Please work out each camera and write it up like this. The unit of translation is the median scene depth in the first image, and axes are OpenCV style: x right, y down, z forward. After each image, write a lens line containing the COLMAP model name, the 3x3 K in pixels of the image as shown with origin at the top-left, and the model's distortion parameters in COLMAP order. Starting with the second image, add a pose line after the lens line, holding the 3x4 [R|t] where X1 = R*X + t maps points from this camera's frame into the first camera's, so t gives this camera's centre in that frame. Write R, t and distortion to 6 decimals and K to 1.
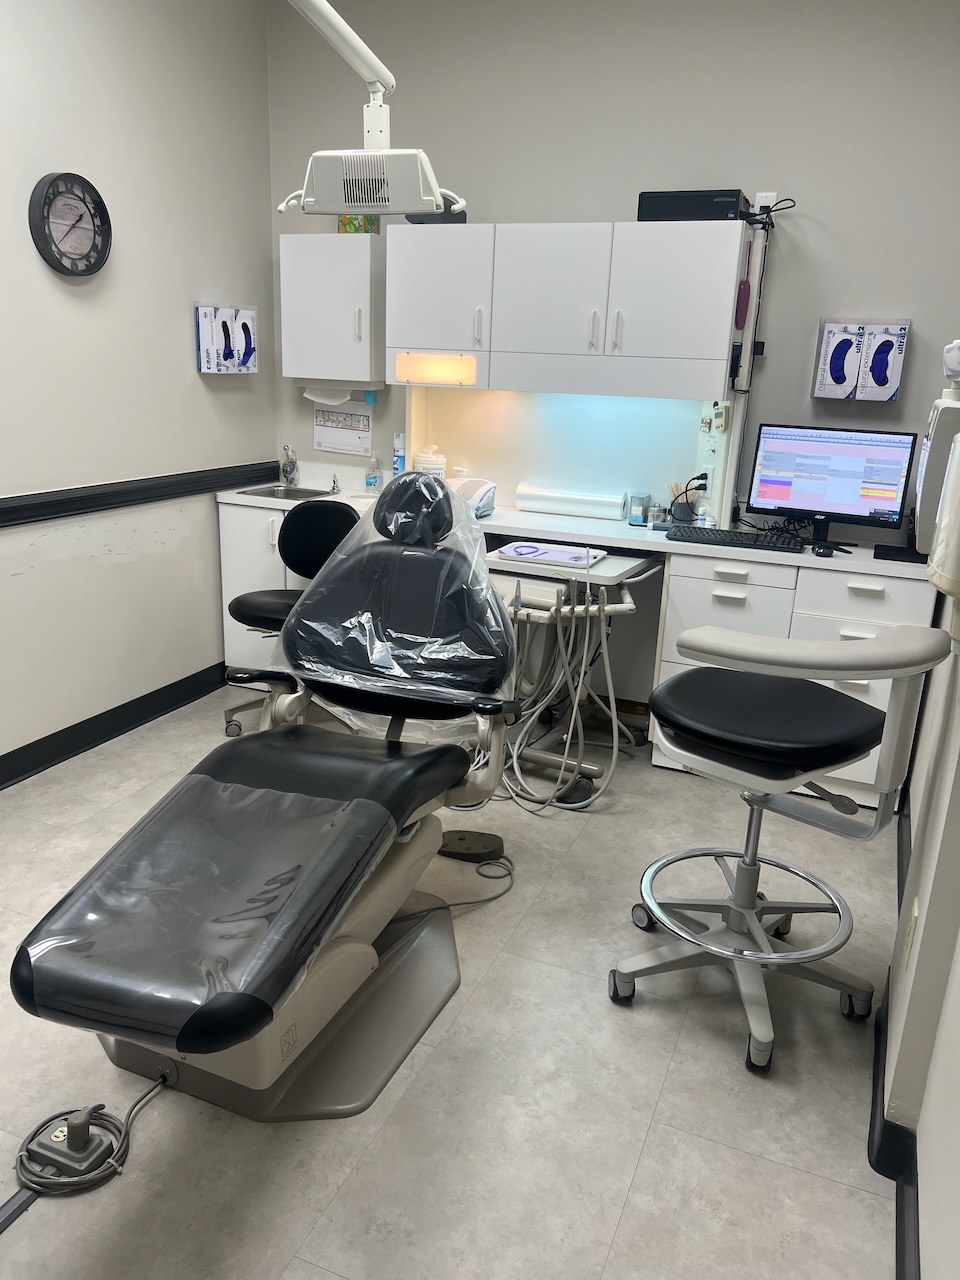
lens RADIAL K [[961.8, 0, 460.8], [0, 961.8, 637.1], [0, 0, 1]] dist [0.013267, -0.000811]
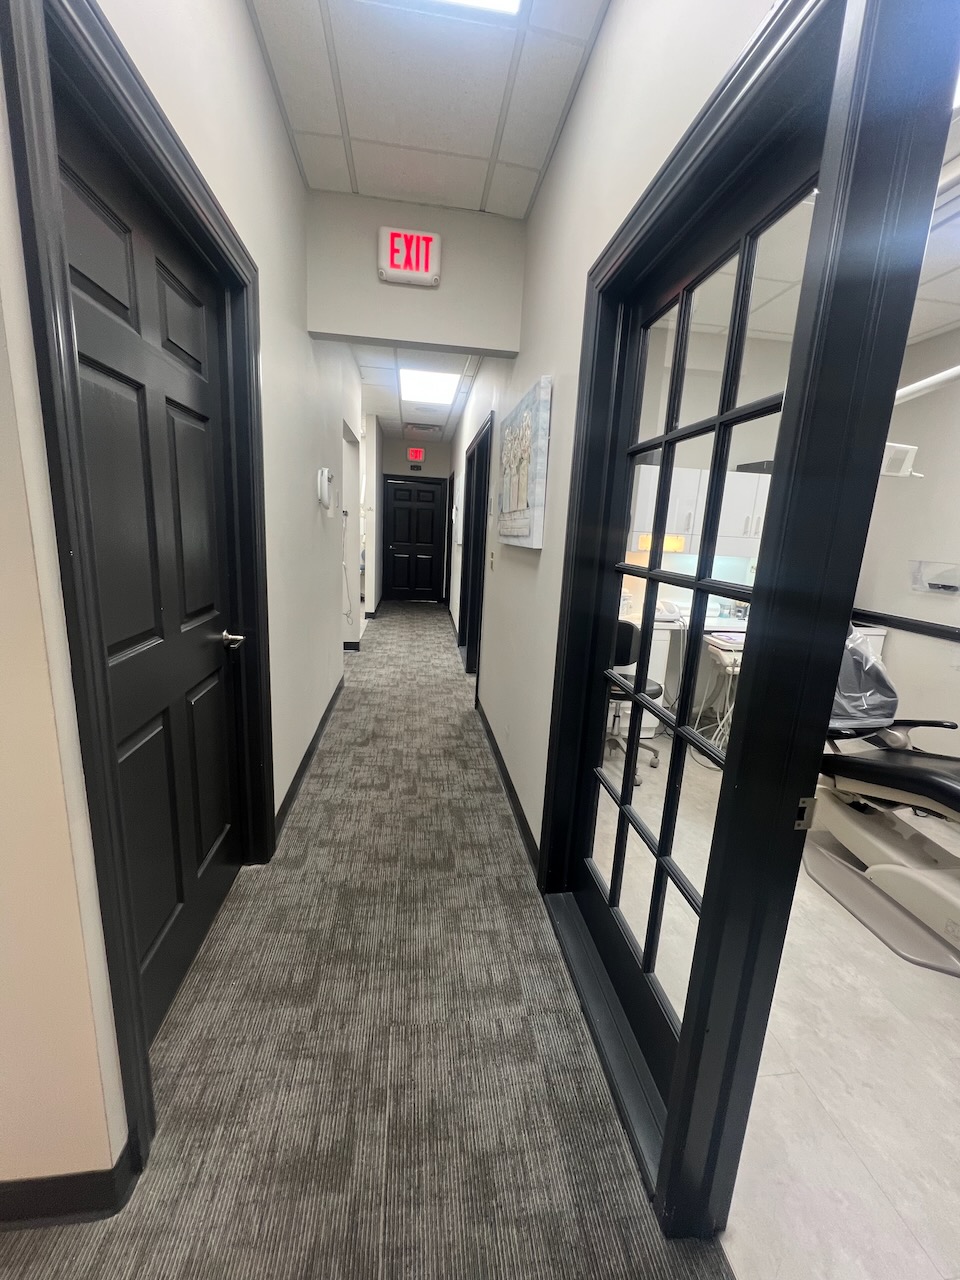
lens RADIAL K [[515.3, 0, 480.0], [0, 515.3, 640.0], [0, 0, 1]] dist [-0.002708, -0.000027]
pose [[0.860652, -0.100903, 0.499097, -0.892689], [0.121793, 0.992511, -0.009364, -0.141408], [-0.494414, 0.068845, 0.866496, 0.371303]]
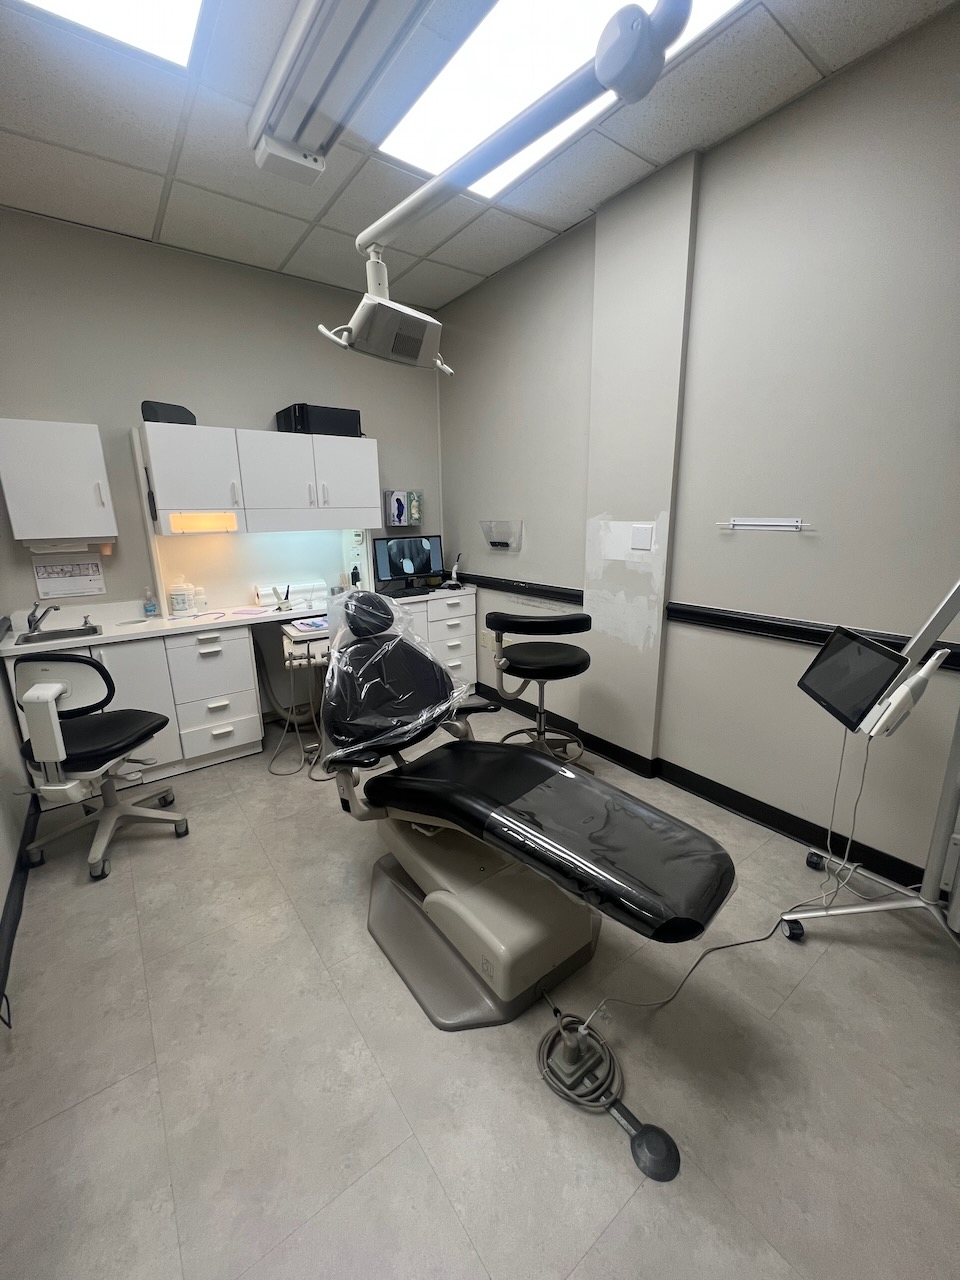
lens RADIAL K [[515.3, 0, 480.0], [0, 515.3, 640.0], [0, 0, 1]] dist [-0.002708, -0.000027]
pose [[0.503186, -0.254116, 0.825972, -0.553938], [0.273158, 0.953555, 0.126959, -0.100461], [-0.819871, 0.161736, 0.549229, 0.274622]]
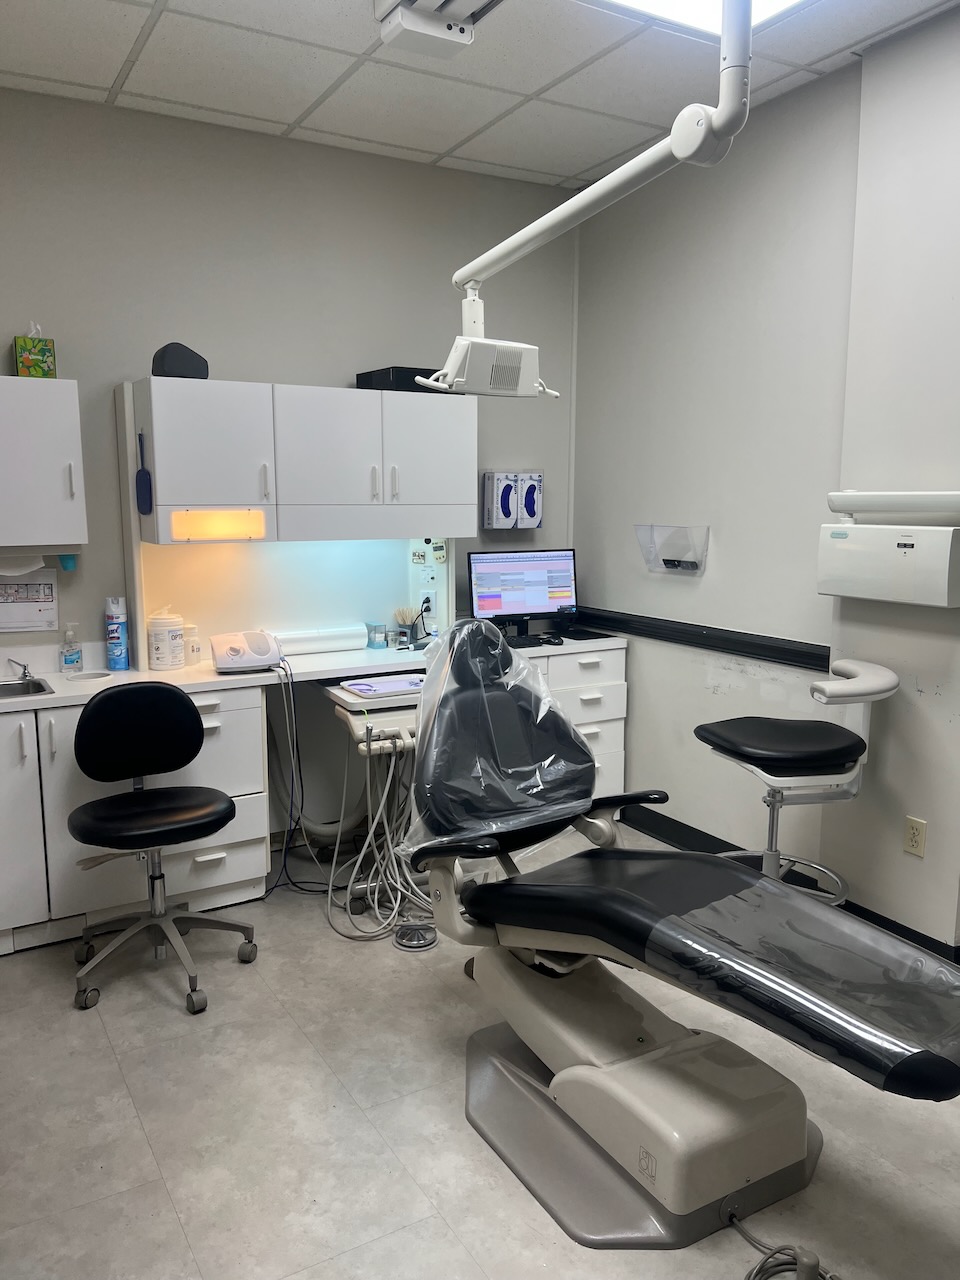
lens RADIAL K [[961.8, 0, 460.8], [0, 961.8, 637.1], [0, 0, 1]] dist [0.013267, -0.000811]
pose [[0.601151, -0.154115, 0.784134, -0.700264], [0.247847, 0.968799, 0.000399, -0.122811], [-0.759730, 0.194105, 0.620591, 0.273280]]
